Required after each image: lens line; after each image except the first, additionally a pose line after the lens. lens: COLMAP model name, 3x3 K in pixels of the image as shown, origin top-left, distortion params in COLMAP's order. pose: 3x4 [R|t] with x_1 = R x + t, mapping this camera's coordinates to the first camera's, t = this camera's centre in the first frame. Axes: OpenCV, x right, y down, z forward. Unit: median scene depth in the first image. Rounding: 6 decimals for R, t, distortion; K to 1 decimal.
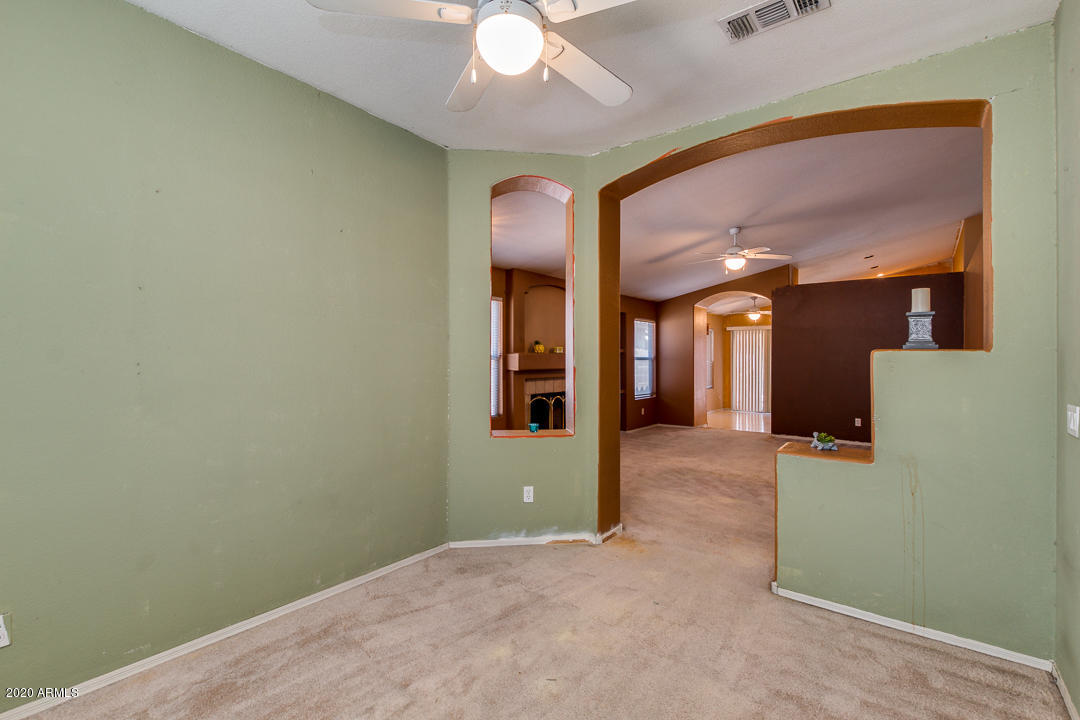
lens RADIAL K [[500.7, 0, 545.1], [0, 500.7, 355.5], [0, 0, 1]] dist [0.004753, -0.001854]
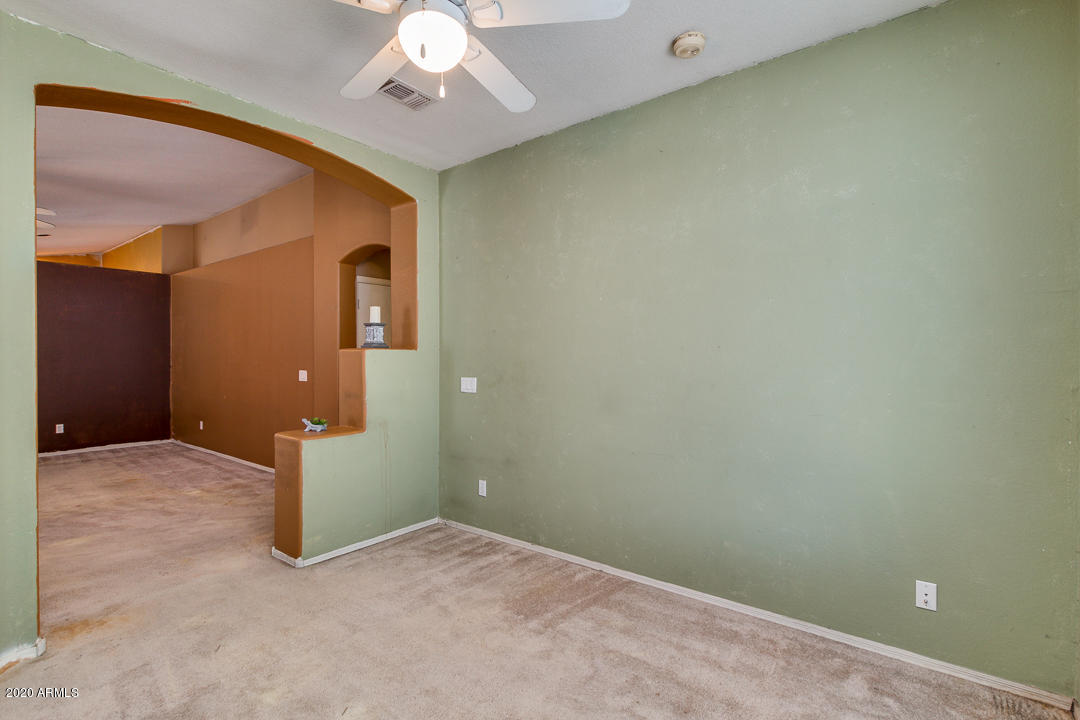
lens RADIAL K [[500.7, 0, 543.3], [0, 500.7, 357.8], [0, 0, 1]] dist [0.004753, -0.001854]
pose [[-0.003986, -0.009494, 0.999947, -0.710761], [-0.004125, 0.999947, 0.009477, -0.000147], [-0.999984, -0.004087, -0.004025, 0.519666]]
